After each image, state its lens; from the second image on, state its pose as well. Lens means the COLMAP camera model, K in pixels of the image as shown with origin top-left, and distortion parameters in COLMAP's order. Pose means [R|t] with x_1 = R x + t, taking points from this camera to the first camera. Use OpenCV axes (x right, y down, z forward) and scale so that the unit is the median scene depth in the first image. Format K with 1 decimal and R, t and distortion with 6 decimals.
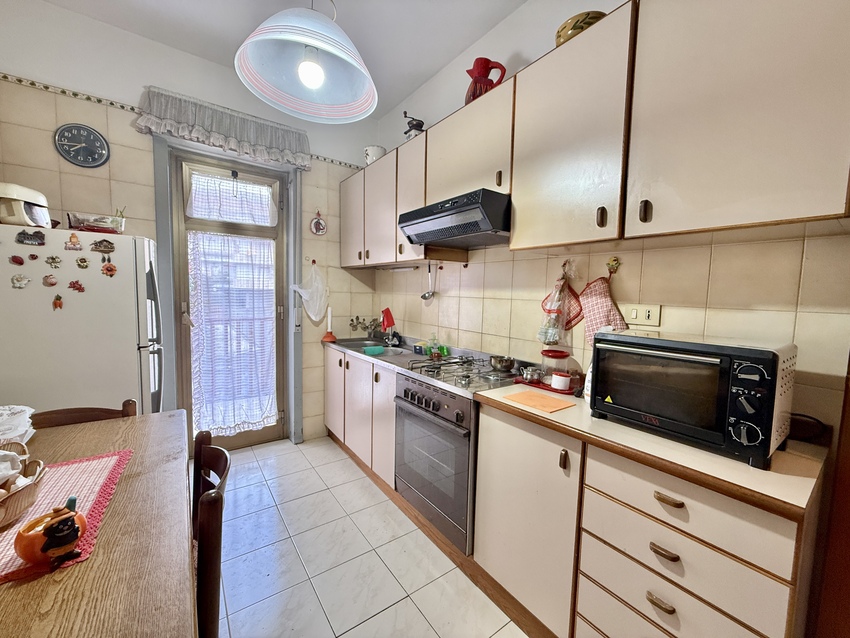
lens RADIAL K [[338.9, 0, 424.0], [0, 338.9, 318.8], [0, 0, 1]] dist [-0.000841, 0.000333]
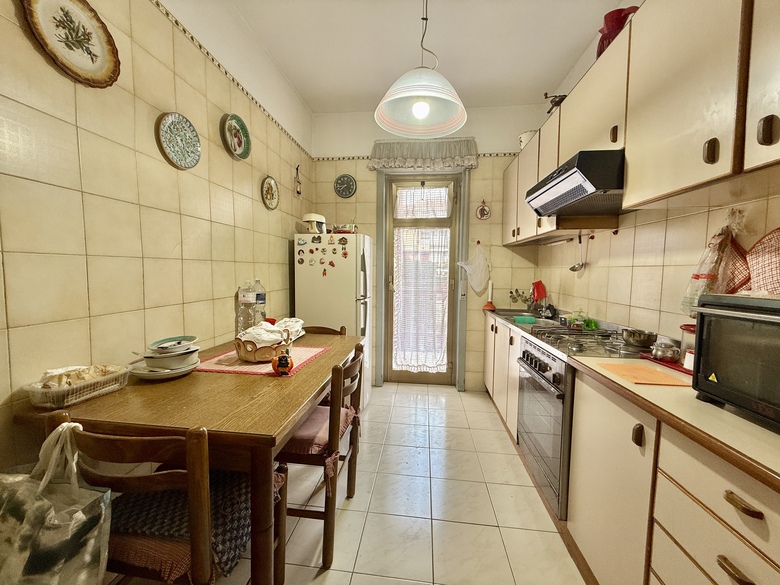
lens RADIAL K [[311.0, 0, 389.1], [0, 311.0, 292.3], [0, 0, 1]] dist [-0.000841, 0.000333]
pose [[0.741793, 0.028523, -0.670023, 0.229943], [-0.044741, 0.998974, -0.007006, 0.037978], [0.669135, 0.035174, 0.742308, -0.027878]]
